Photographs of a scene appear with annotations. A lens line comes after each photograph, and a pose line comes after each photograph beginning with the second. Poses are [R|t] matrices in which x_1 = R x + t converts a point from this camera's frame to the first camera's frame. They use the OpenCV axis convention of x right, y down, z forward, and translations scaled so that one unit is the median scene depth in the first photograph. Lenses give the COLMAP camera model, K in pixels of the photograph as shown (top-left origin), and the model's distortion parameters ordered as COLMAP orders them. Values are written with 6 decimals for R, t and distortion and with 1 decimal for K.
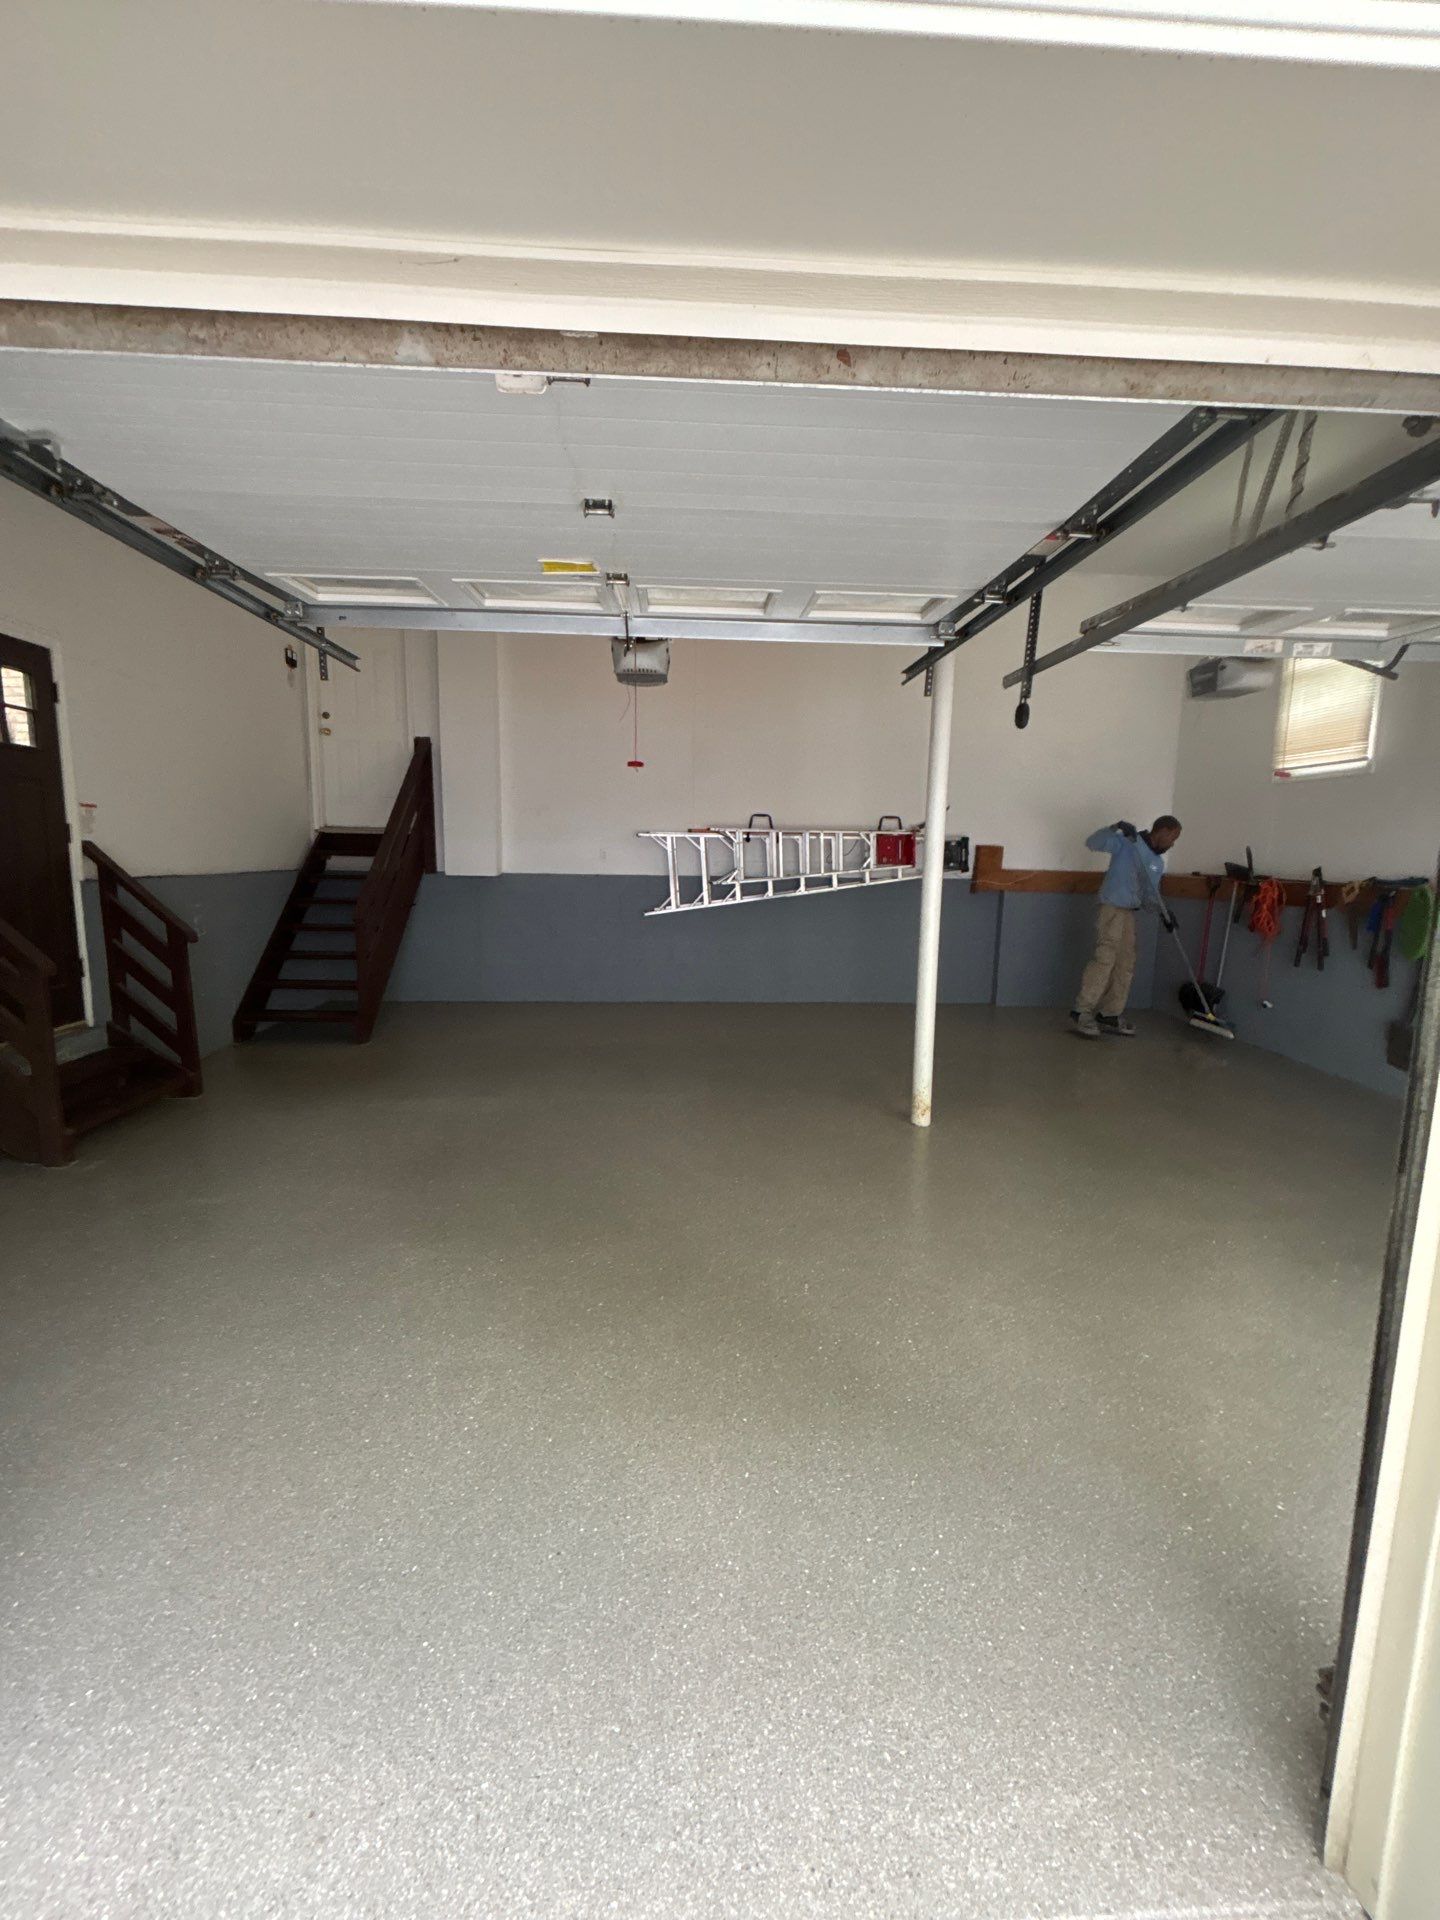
lens RADIAL K [[770.6, 0, 724.3], [0, 770.6, 964.1], [0, 0, 1]] dist [-0.001082, -0.000475]
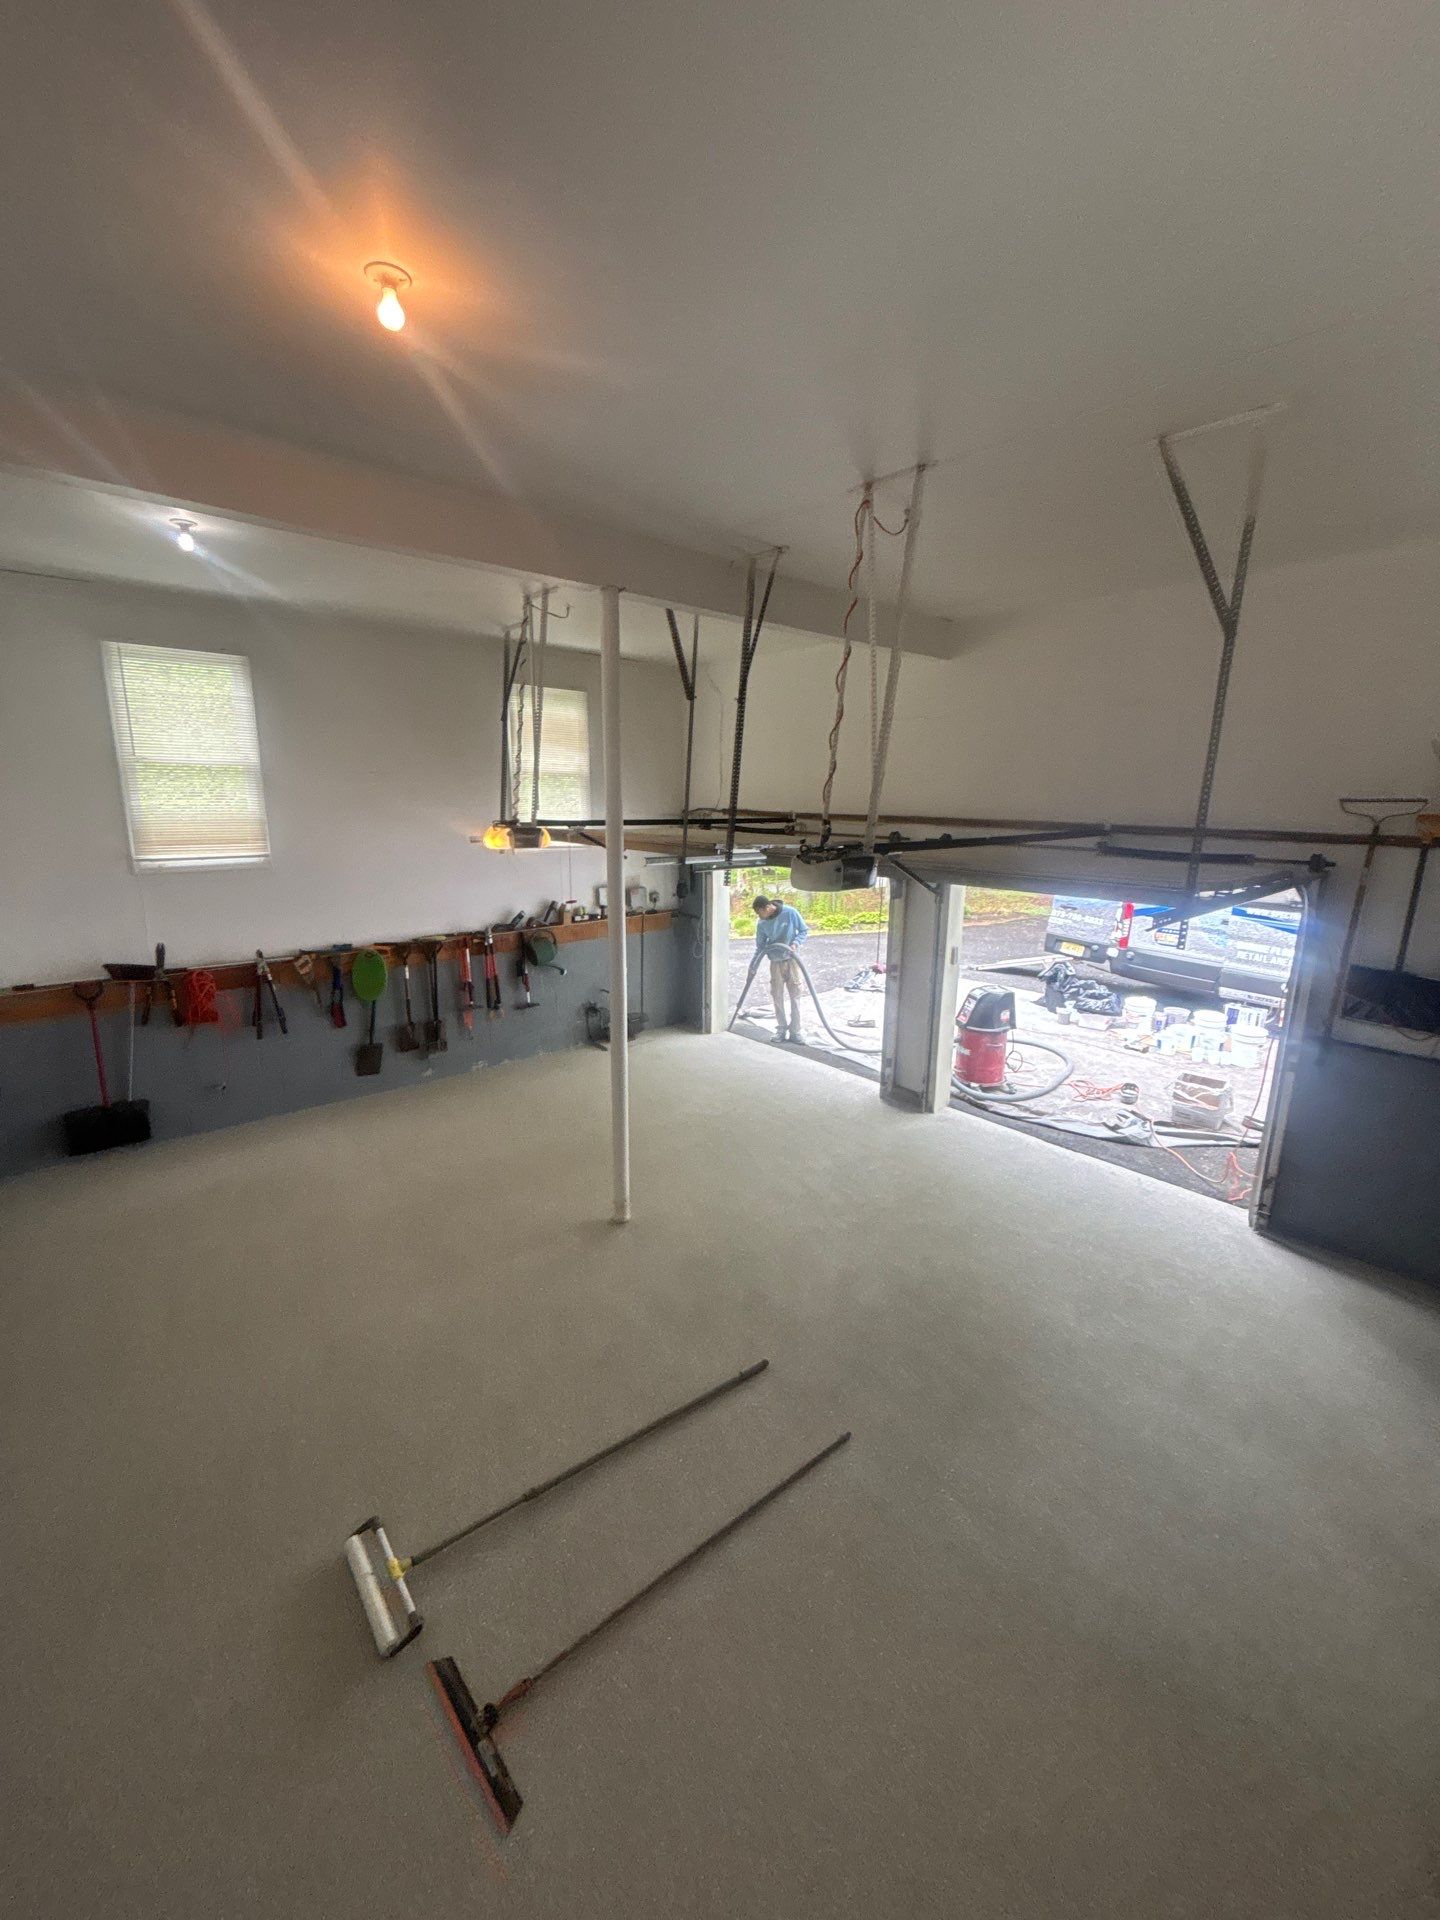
lens RADIAL K [[770.6, 0, 727.8], [0, 770.6, 946.3], [0, 0, 1]] dist [-0.001082, -0.000475]
pose [[-0.635983, -0.176346, 0.751284, -0.404527], [0.087813, 0.950679, 0.297486, -0.322630], [-0.766691, 0.255168, -0.589130, 0.901132]]
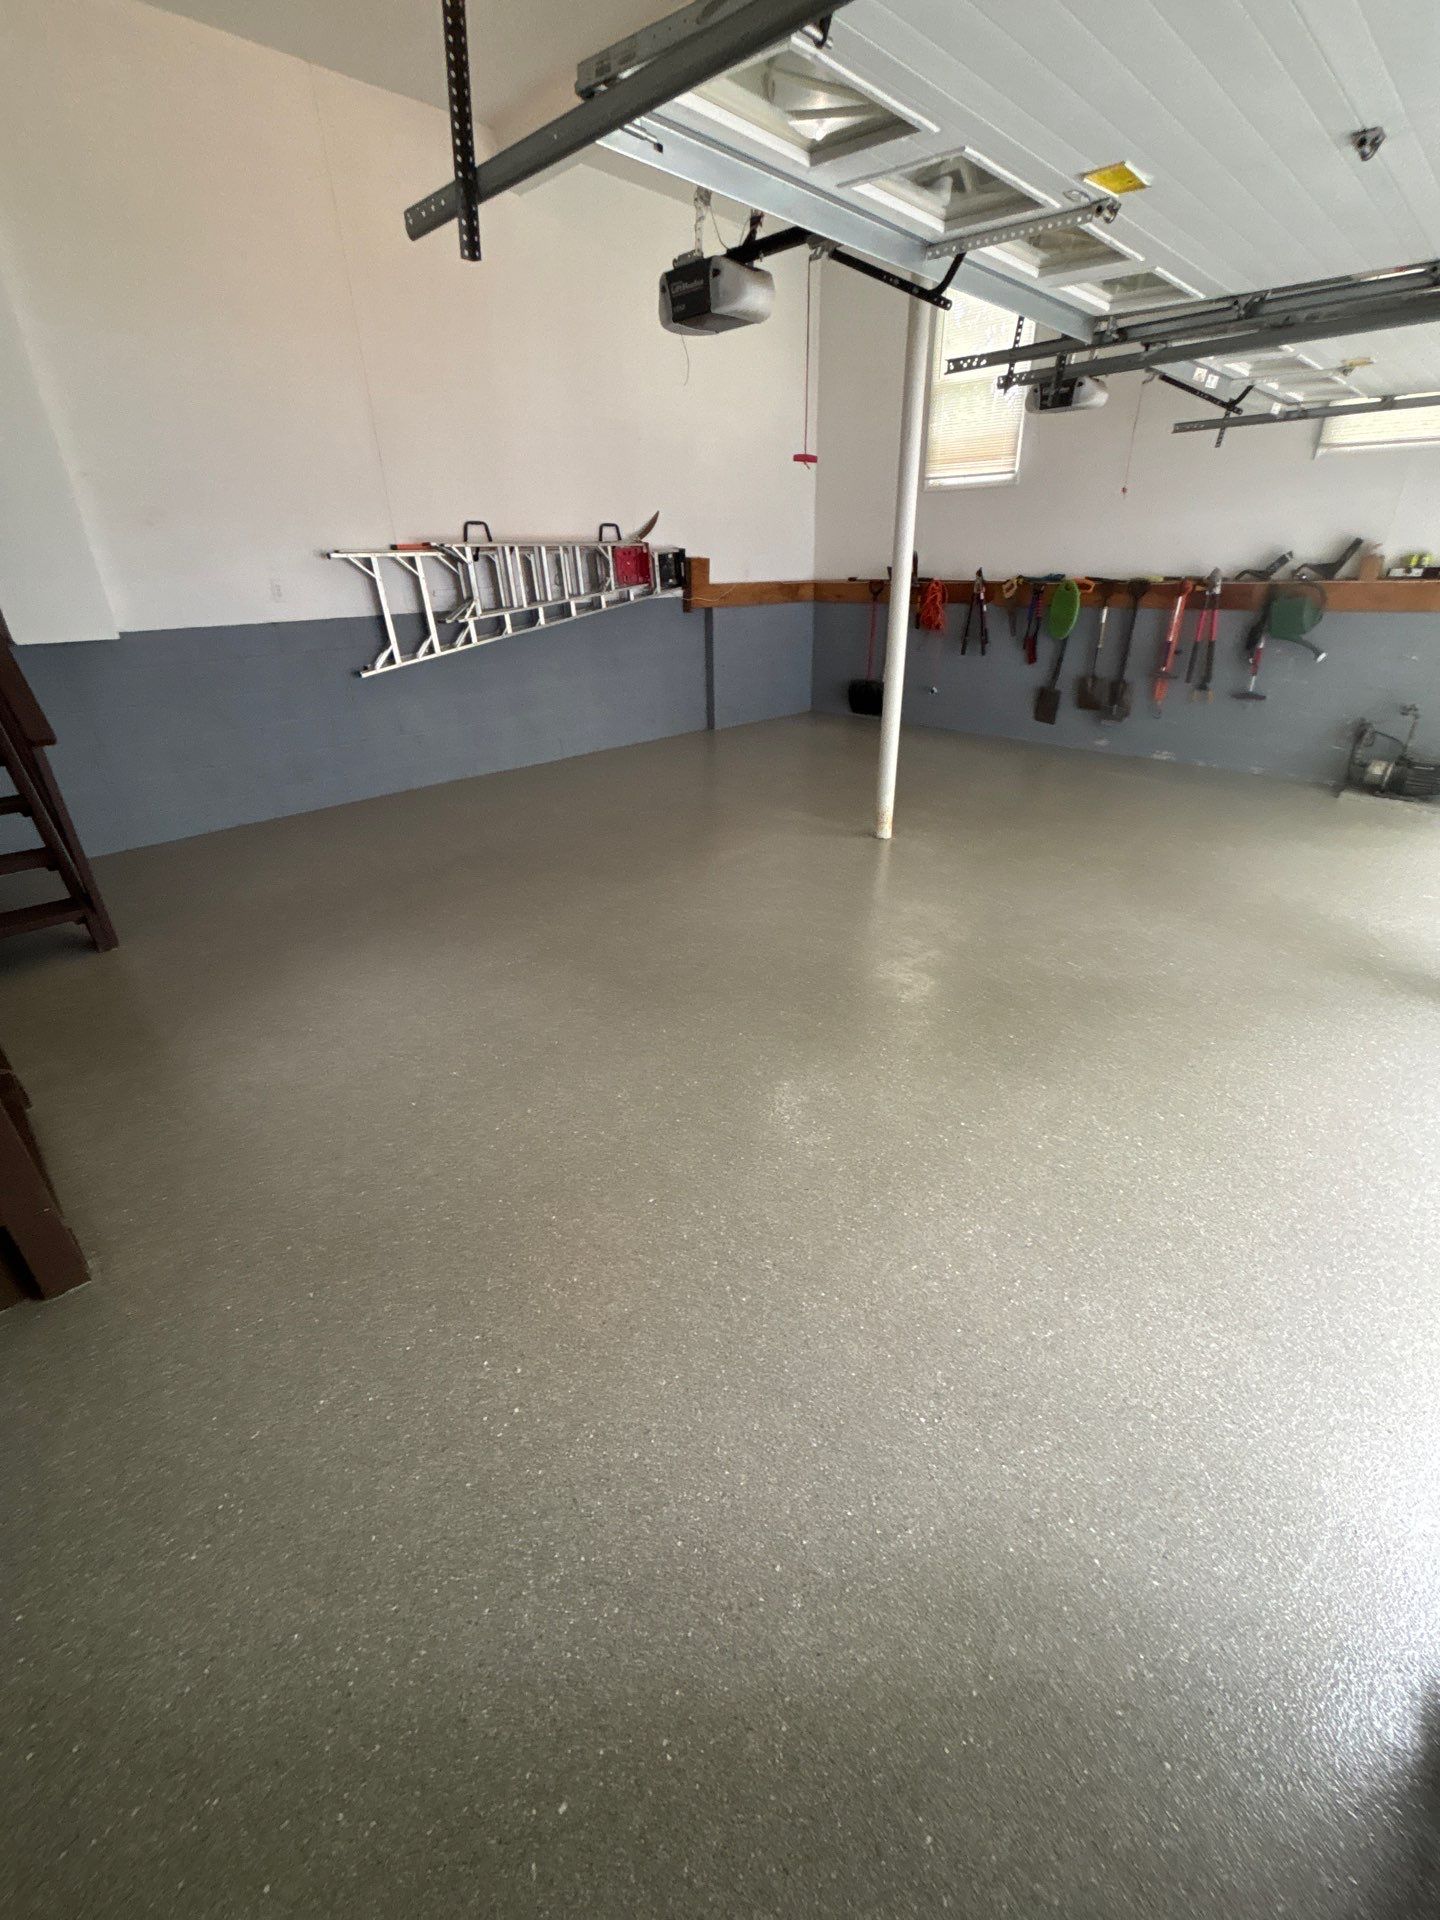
lens RADIAL K [[804.1, 0, 721.0], [0, 804.1, 957.1], [0, 0, 1]] dist [-0.005098, 0.003377]
pose [[0.733647, -0.327747, 0.595267, -0.411282], [0.128196, 0.927023, 0.352411, -0.043330], [-0.667328, -0.182235, 0.722124, 0.178390]]
